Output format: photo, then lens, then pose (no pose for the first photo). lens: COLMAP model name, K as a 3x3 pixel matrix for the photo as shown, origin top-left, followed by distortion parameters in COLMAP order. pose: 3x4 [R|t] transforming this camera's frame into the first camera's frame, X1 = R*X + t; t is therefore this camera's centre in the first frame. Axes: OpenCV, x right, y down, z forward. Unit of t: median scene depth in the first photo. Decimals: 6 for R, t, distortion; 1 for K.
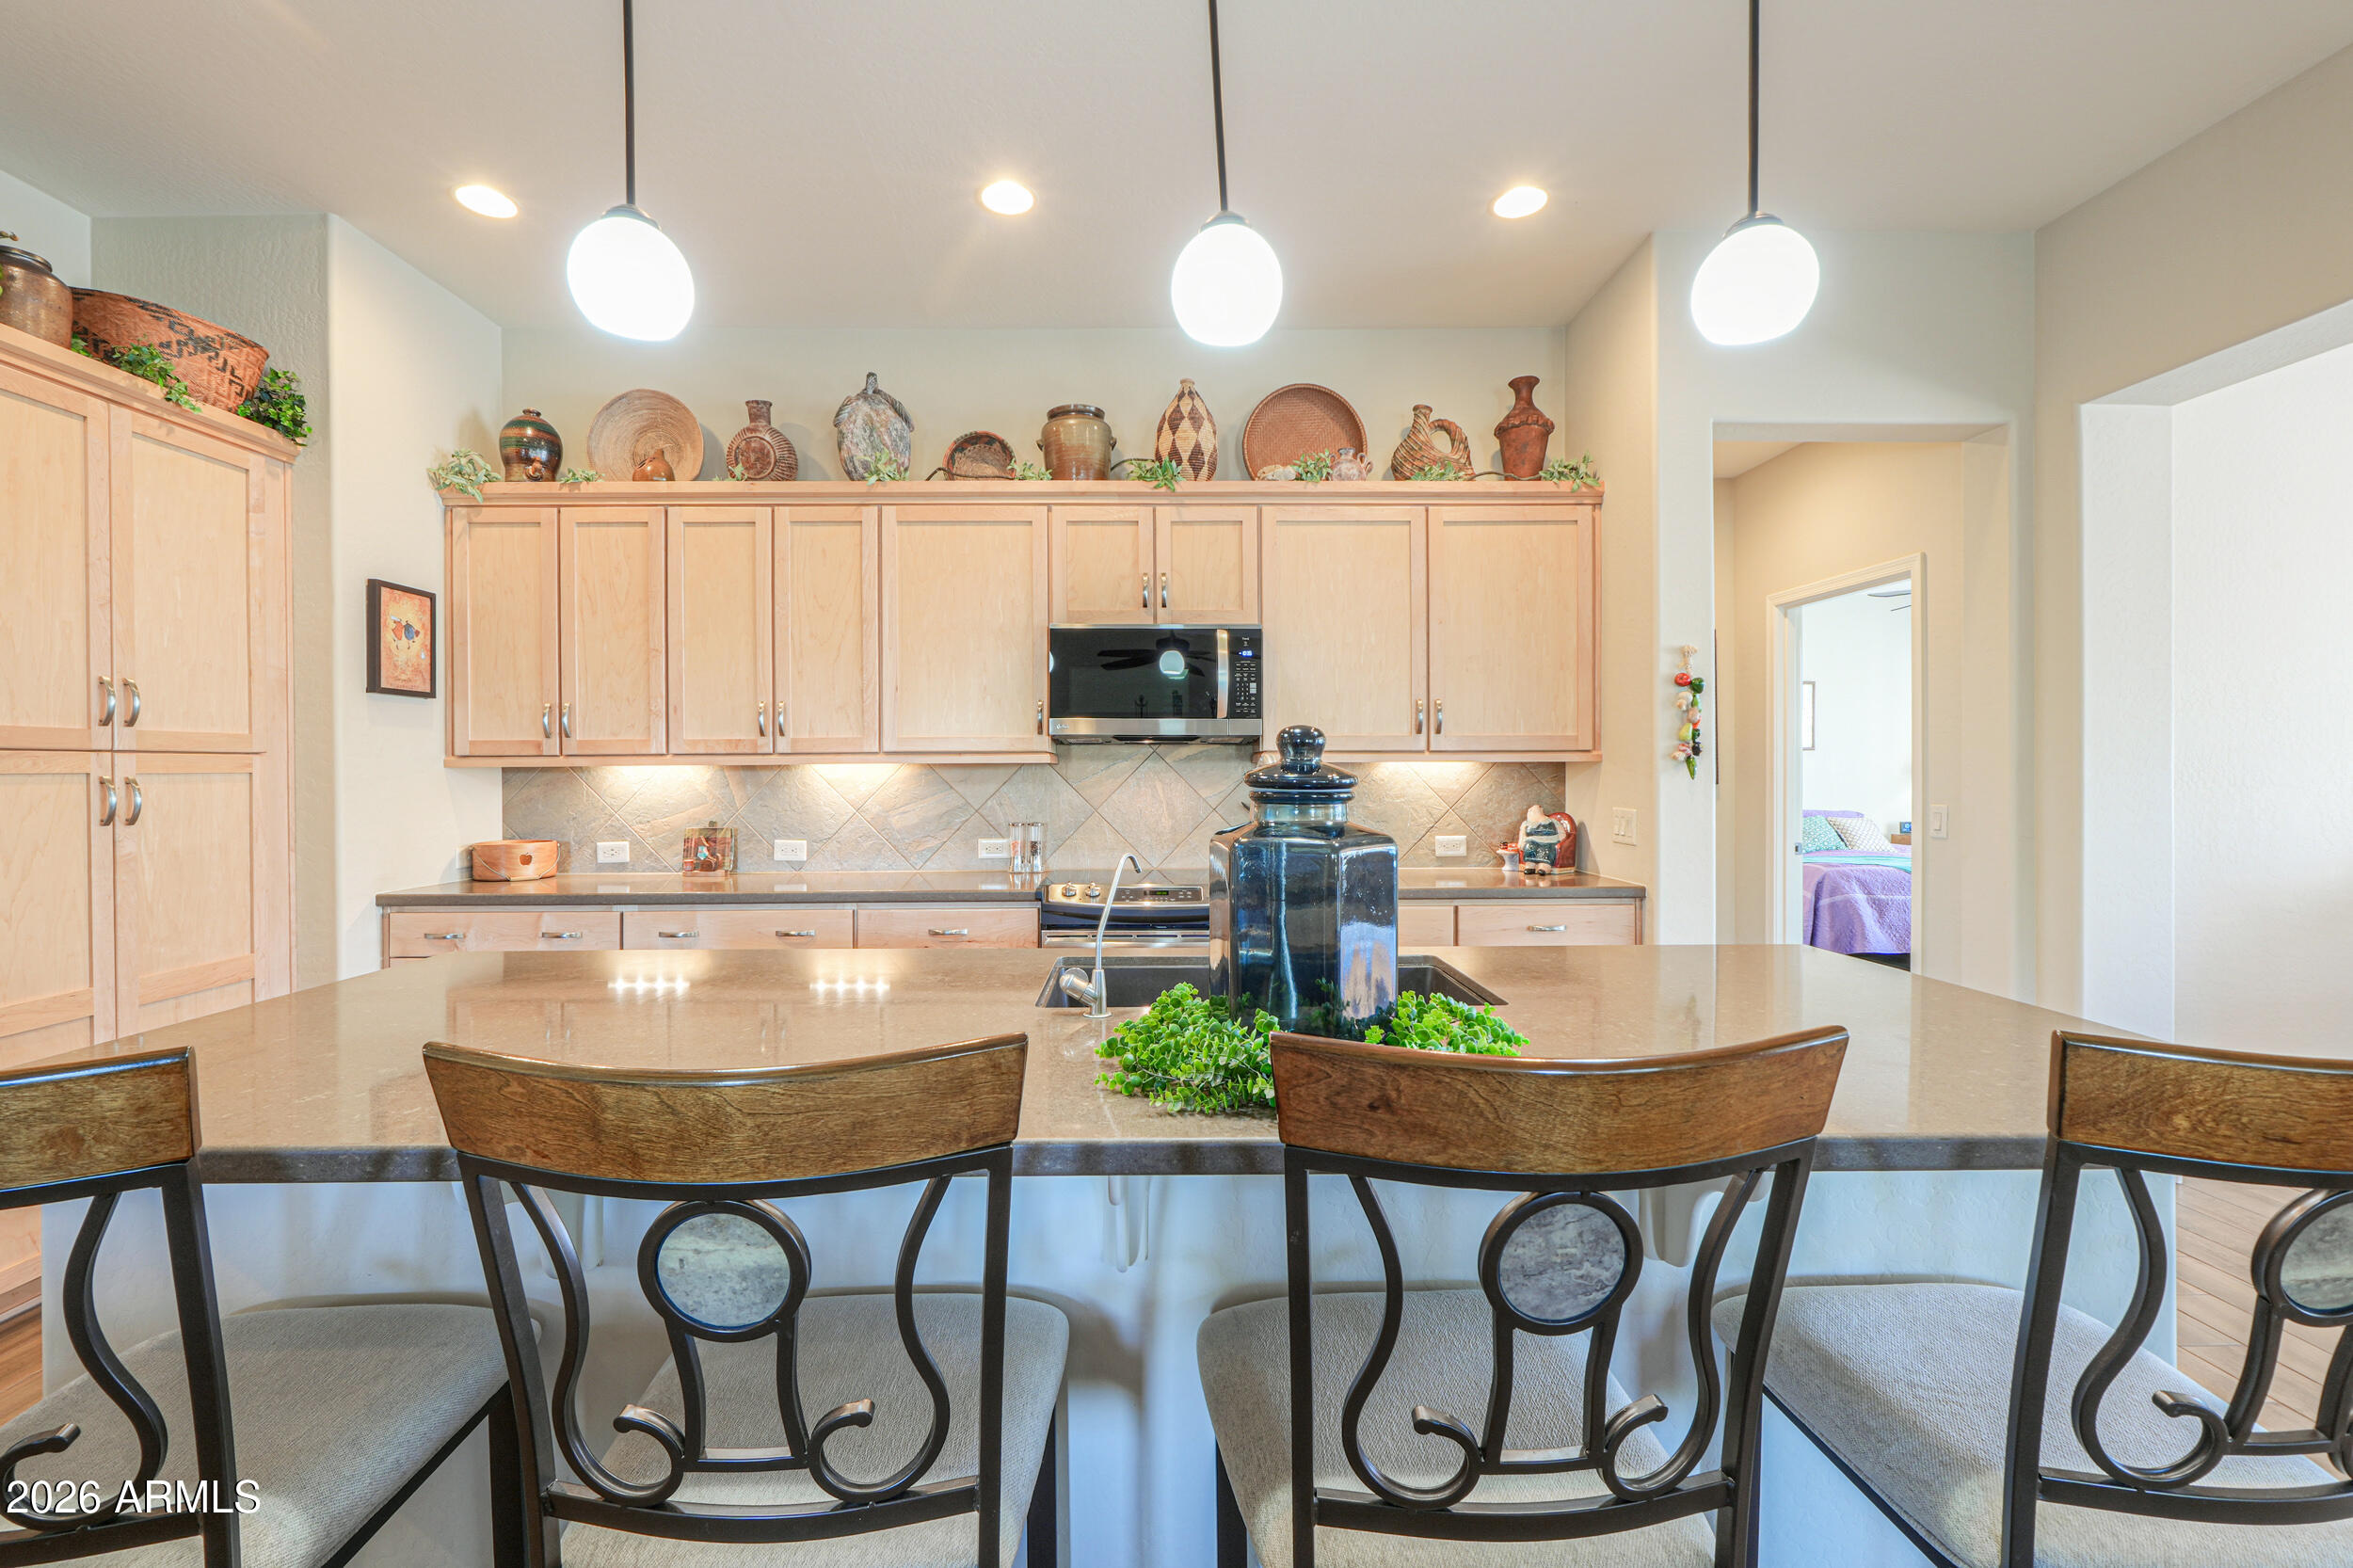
lens RADIAL K [[992.7, 0, 1161.2], [0, 992.7, 771.4], [0, 0, 1]] dist [0.000104, 0.000050]
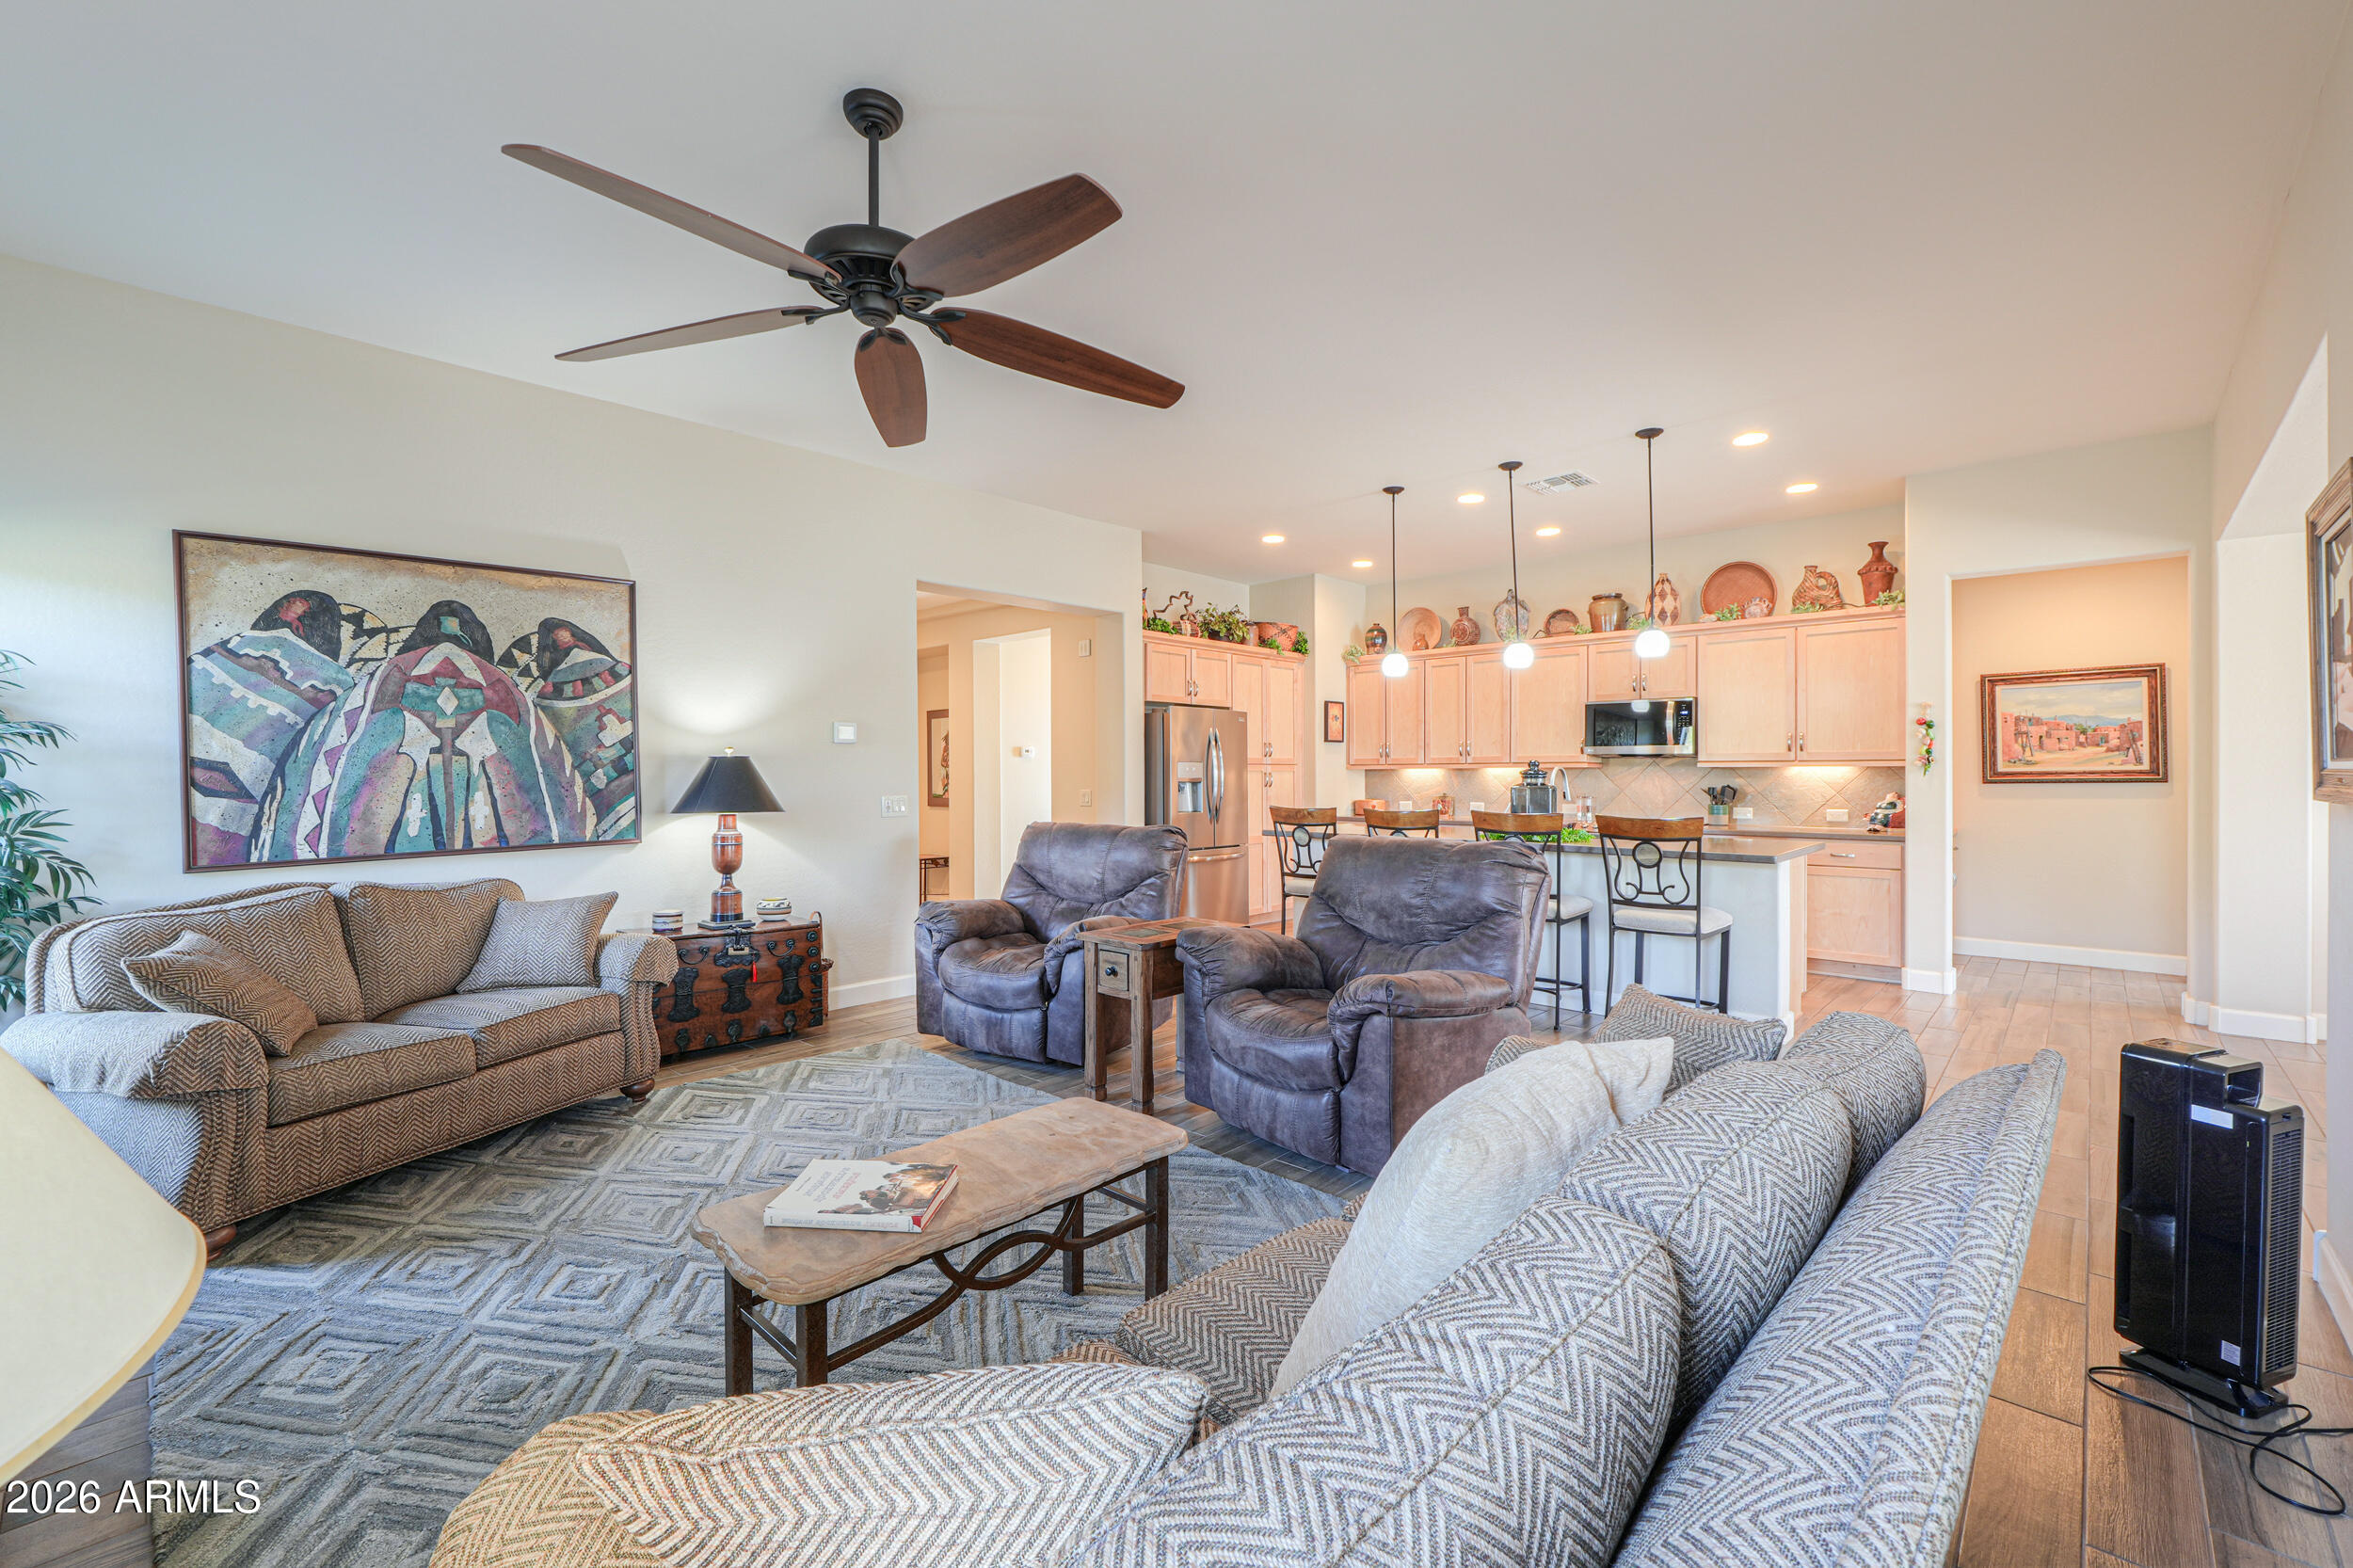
lens RADIAL K [[1005.0, 0, 1177.9], [0, 1005.0, 776.0], [0, 0, 1]] dist [-0.000474, 0.000011]
pose [[0.727102, 0.004936, -0.686512, 0.716671], [-0.003646, 0.999988, 0.003328, 0.005642], [0.686520, 0.000084, 0.727111, -1.142910]]
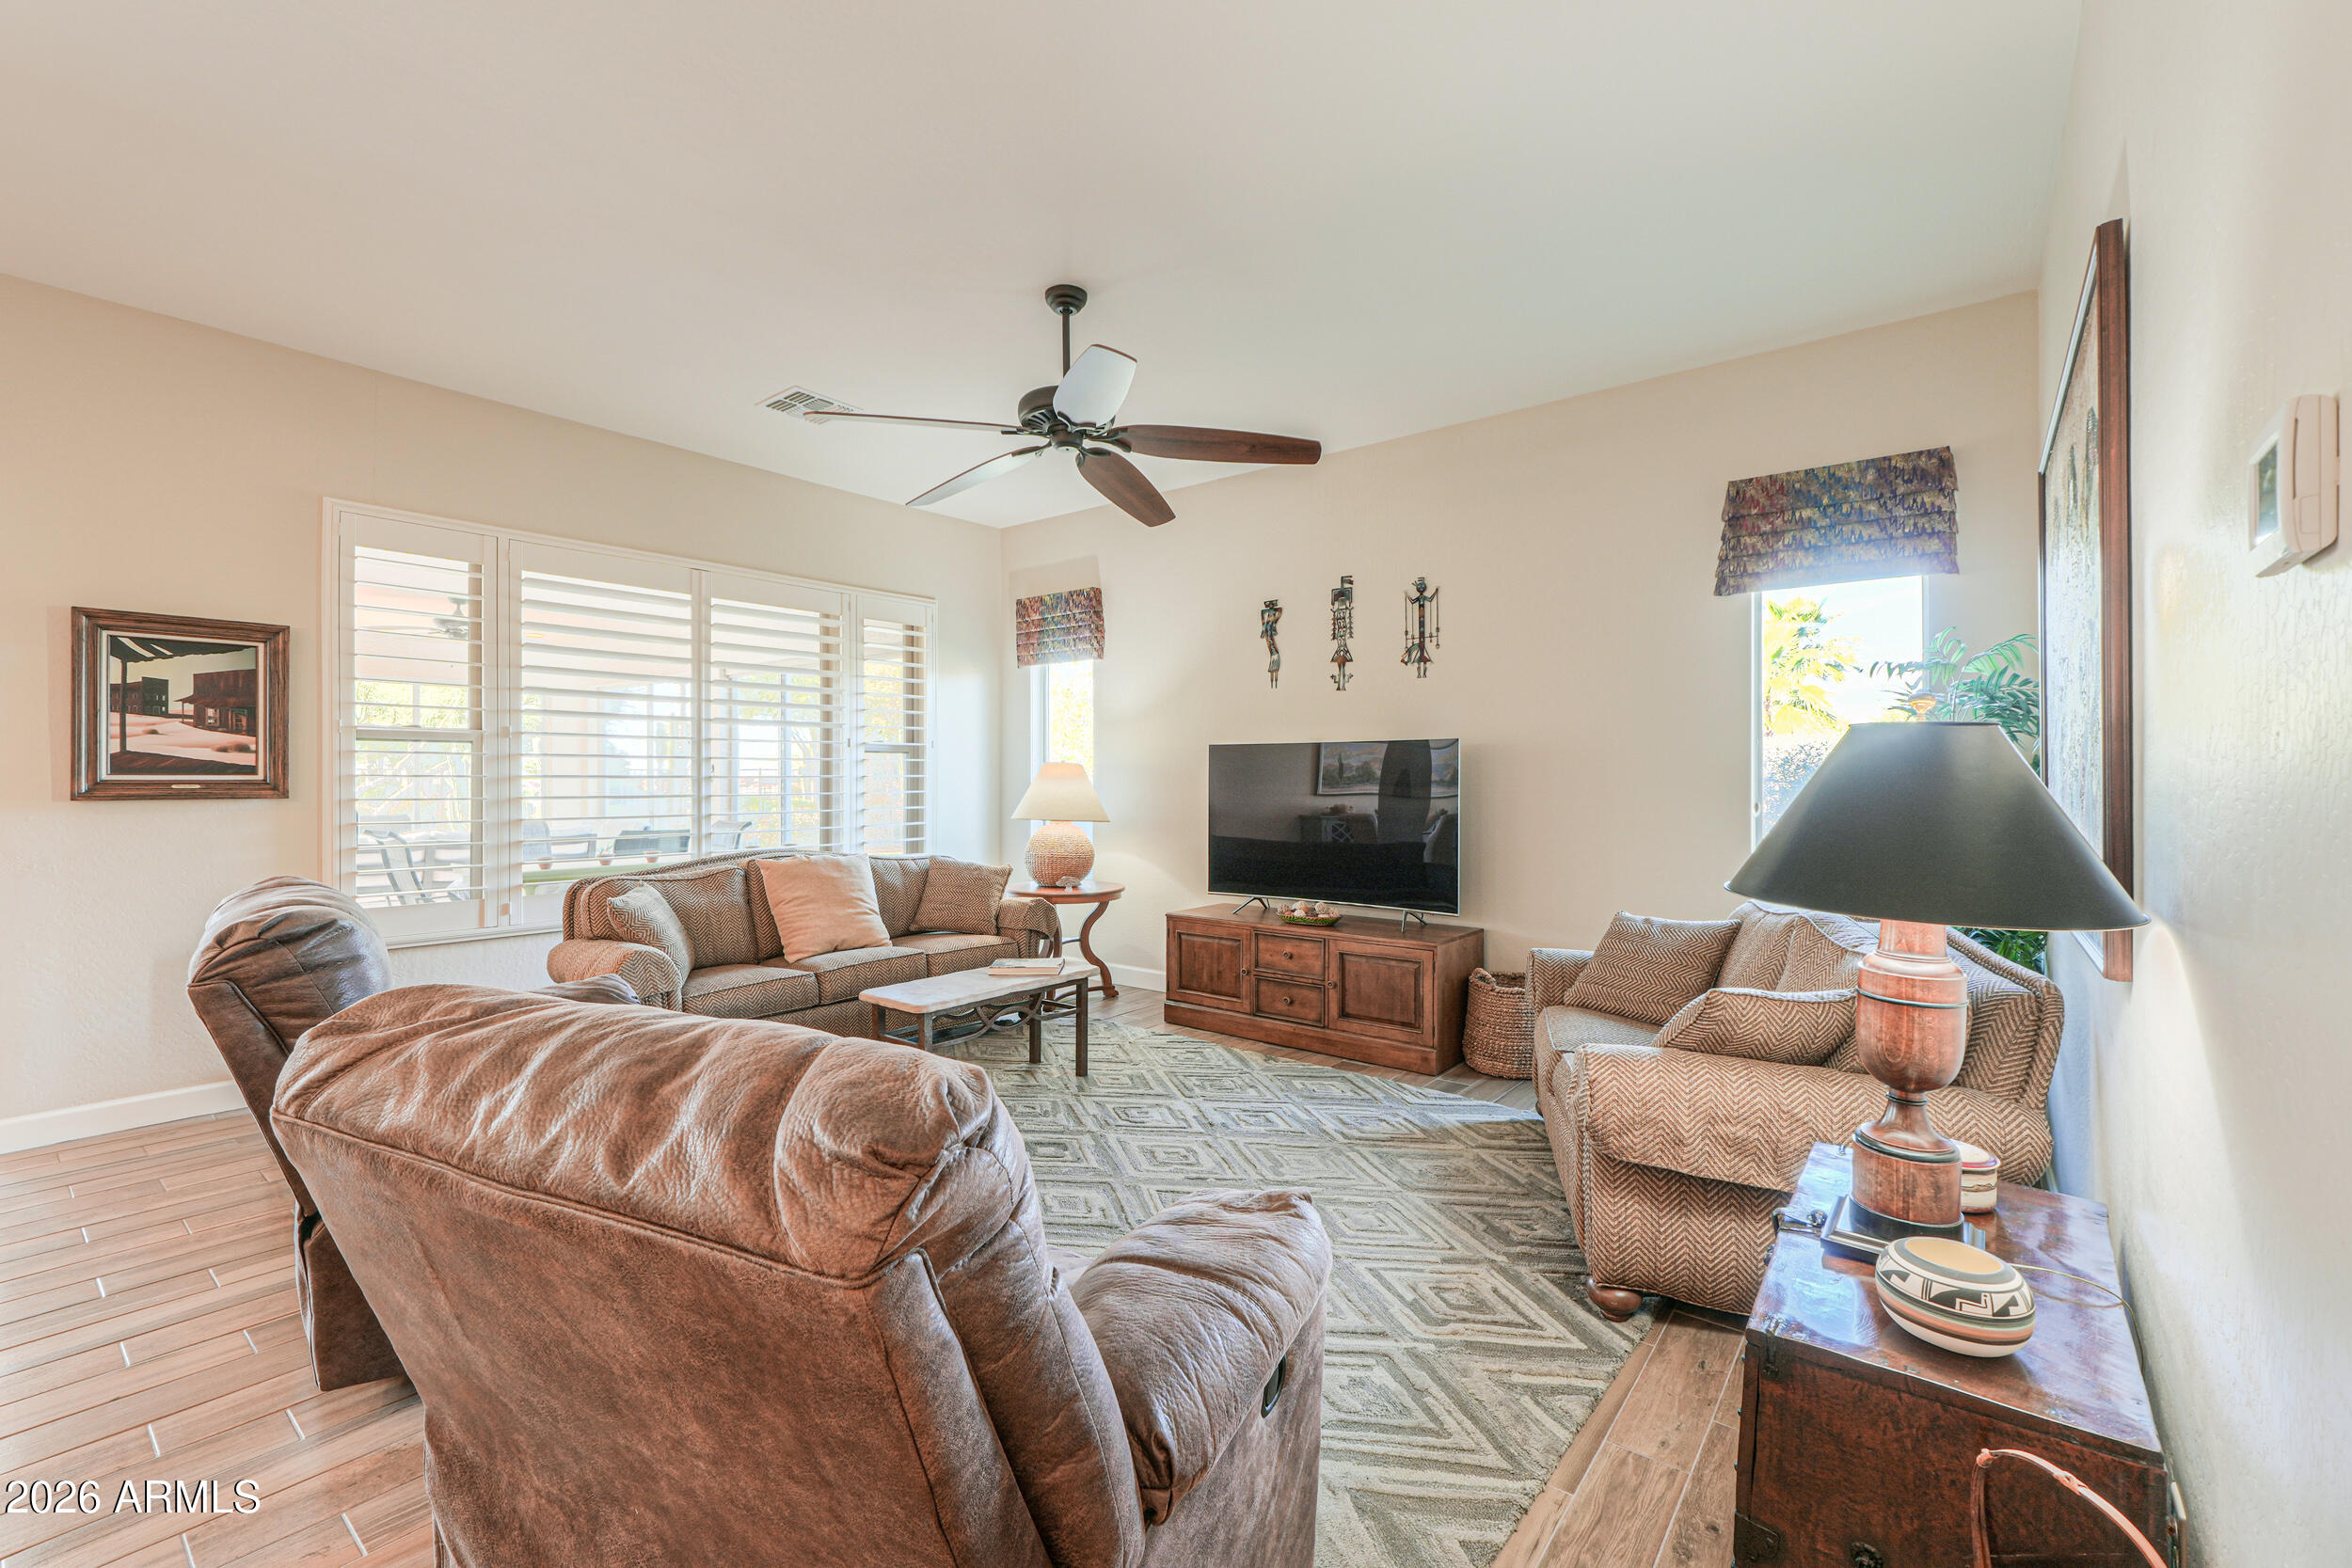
lens RADIAL K [[997.1, 0, 1166.8], [0, 997.1, 779.1], [0, 0, 1]] dist [0.000045, 0.000059]
pose [[-0.774633, 0.004781, 0.632394, -0.649136], [0.008249, 0.999963, 0.002544, 0.005789], [-0.632358, 0.007187, -0.774643, -0.057089]]
